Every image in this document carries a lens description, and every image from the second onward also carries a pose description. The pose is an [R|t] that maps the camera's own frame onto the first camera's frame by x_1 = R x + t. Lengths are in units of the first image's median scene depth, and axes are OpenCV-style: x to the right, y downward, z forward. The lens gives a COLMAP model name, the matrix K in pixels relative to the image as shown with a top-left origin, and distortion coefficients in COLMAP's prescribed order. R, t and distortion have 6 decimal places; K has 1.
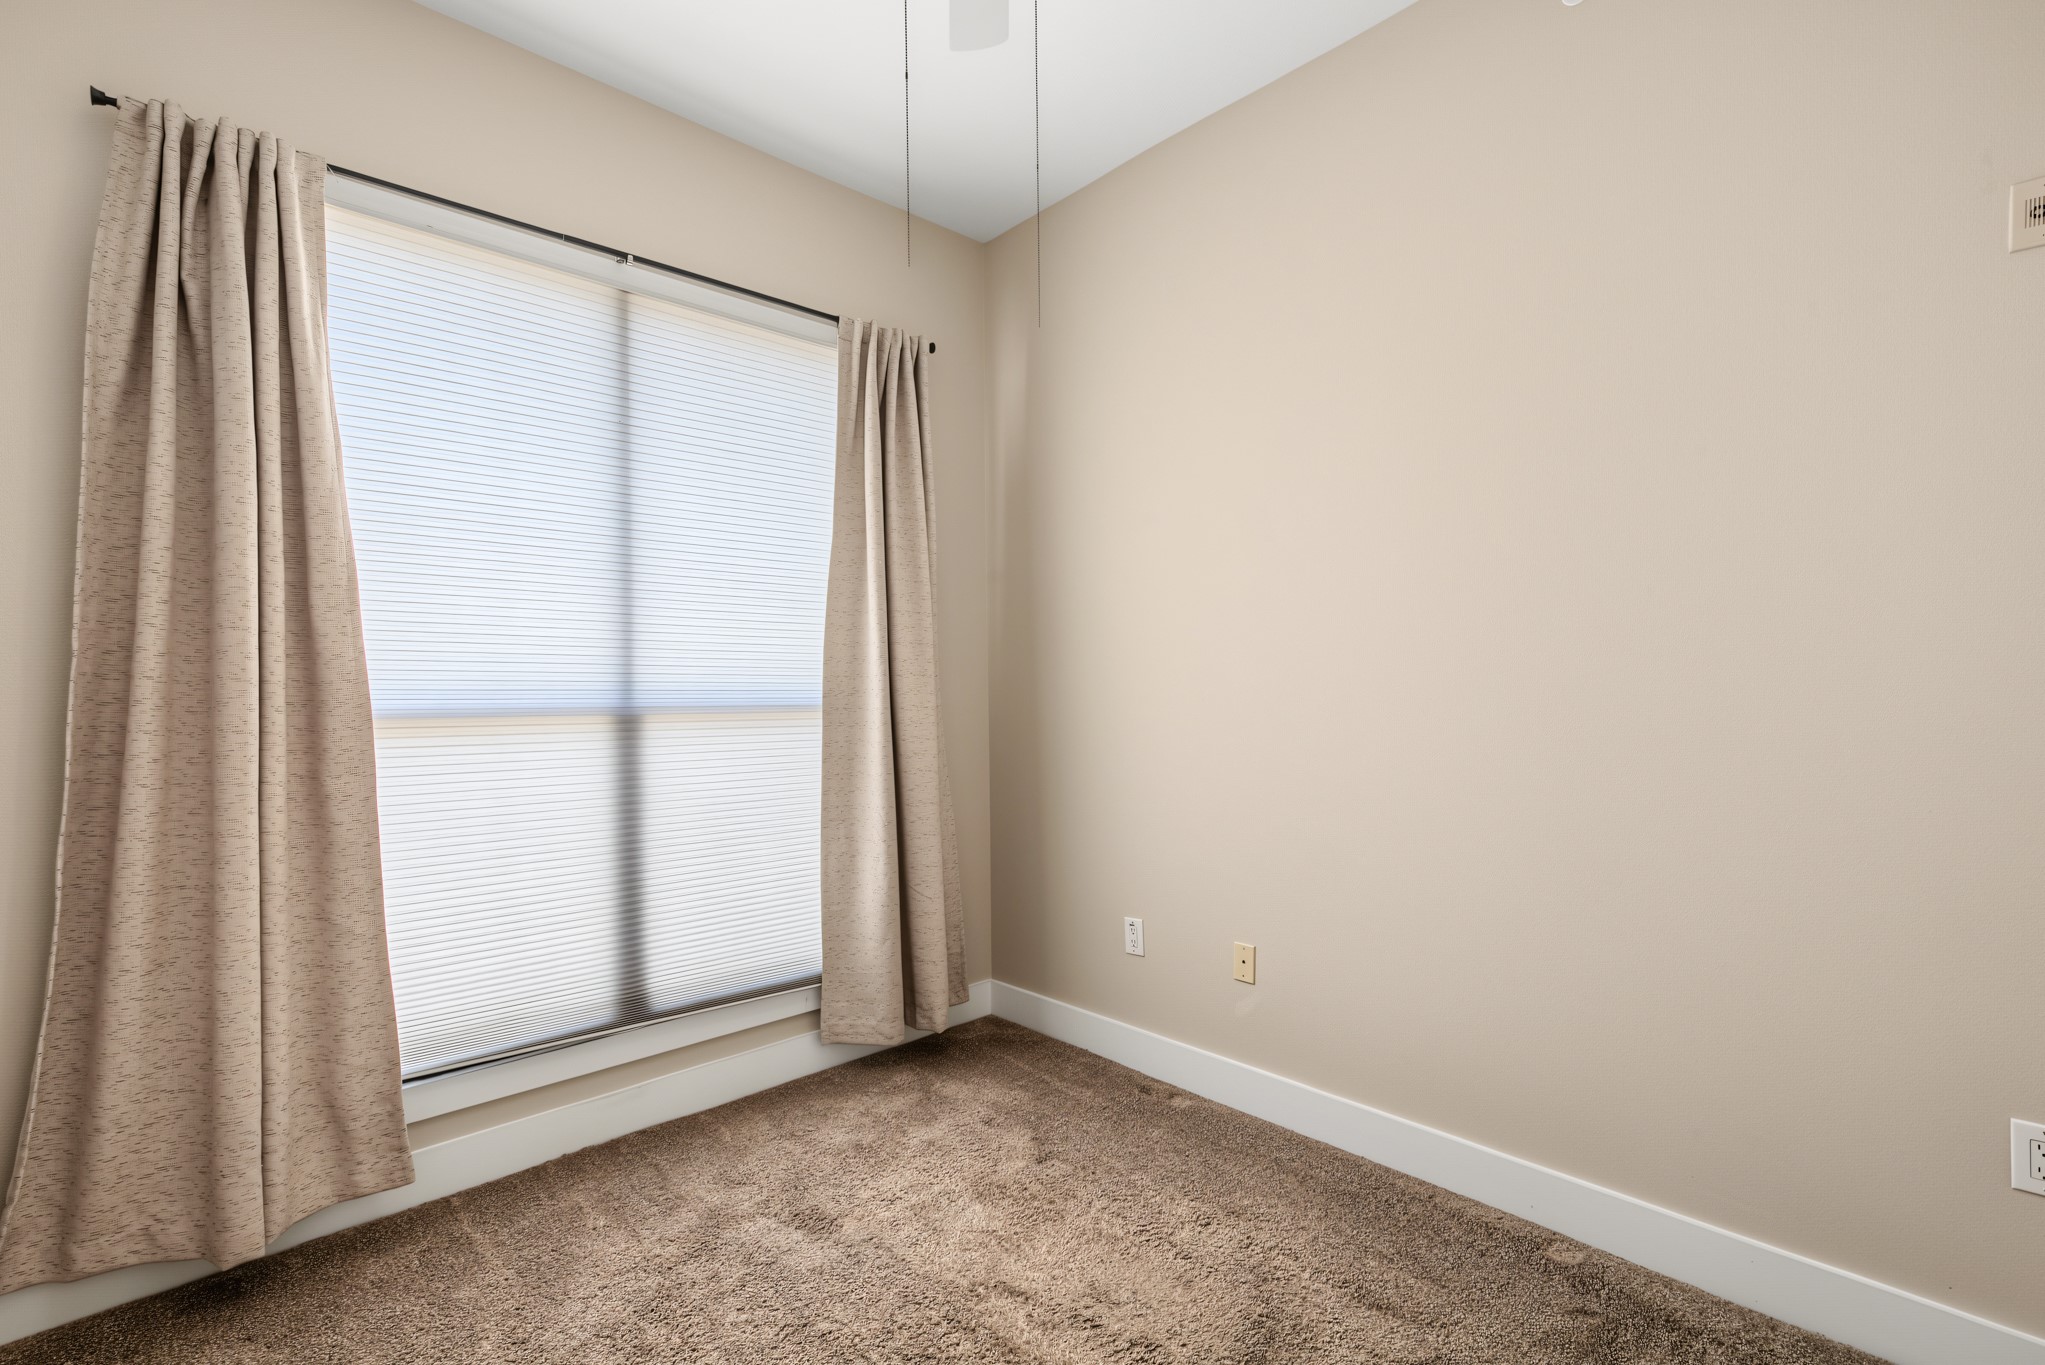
lens RADIAL K [[893.4, 0, 1030.1], [0, 893.4, 684.4], [0, 0, 1]] dist [0.003565, -0.000600]
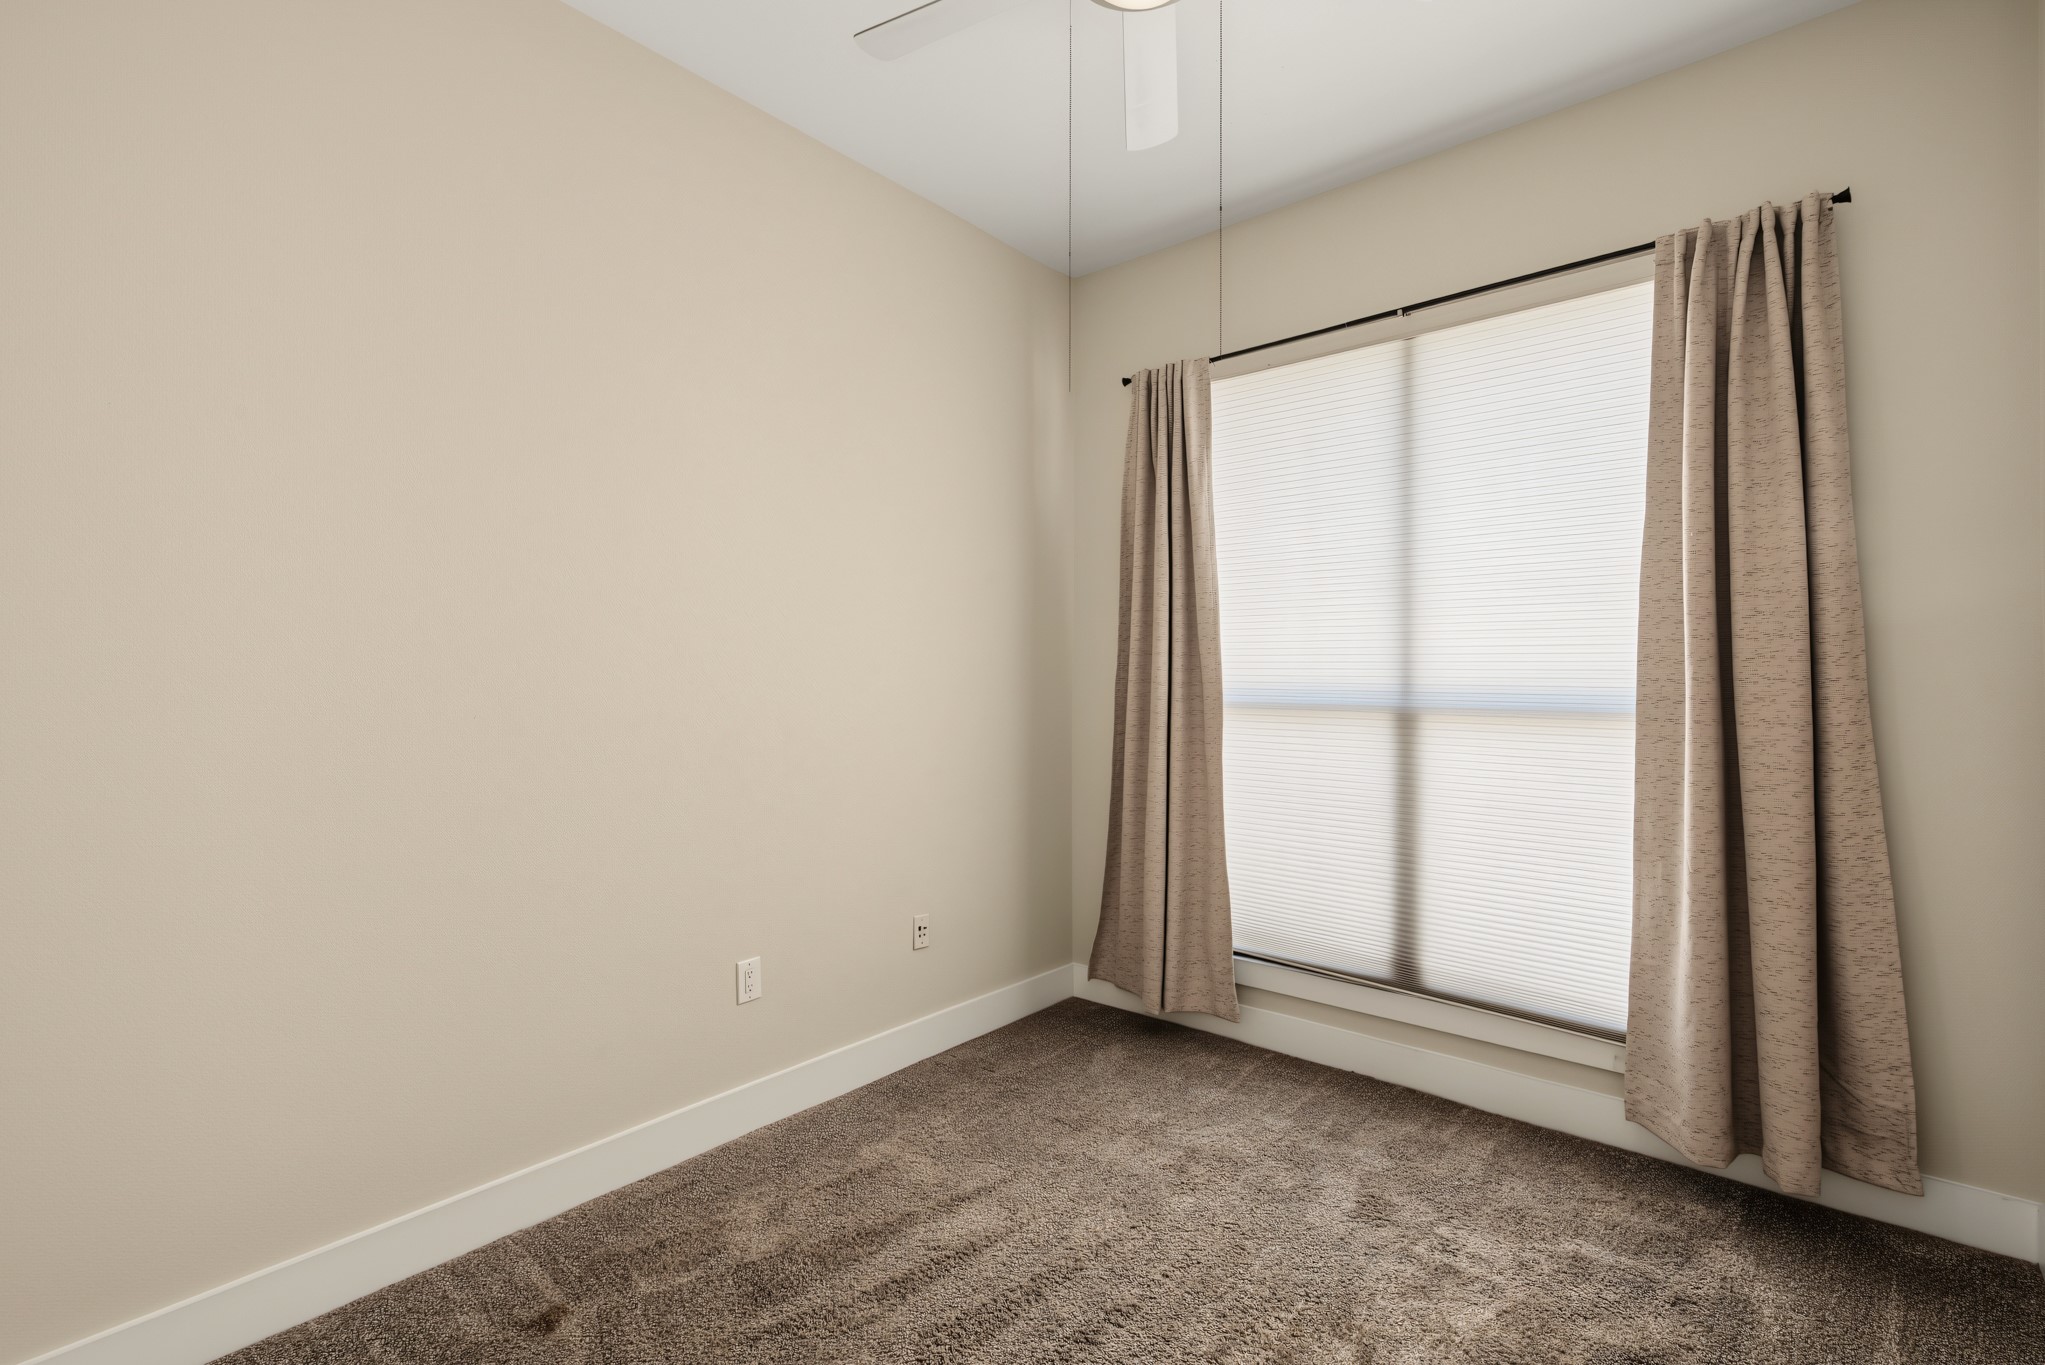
lens RADIAL K [[893.4, 0, 1030.1], [0, 893.4, 684.4], [0, 0, 1]] dist [0.003565, -0.000600]
pose [[0.136418, 0.003093, -0.990647, 0.584618], [-0.008568, 0.999961, 0.001942, -0.000920], [0.990614, 0.008223, 0.136439, 0.368854]]
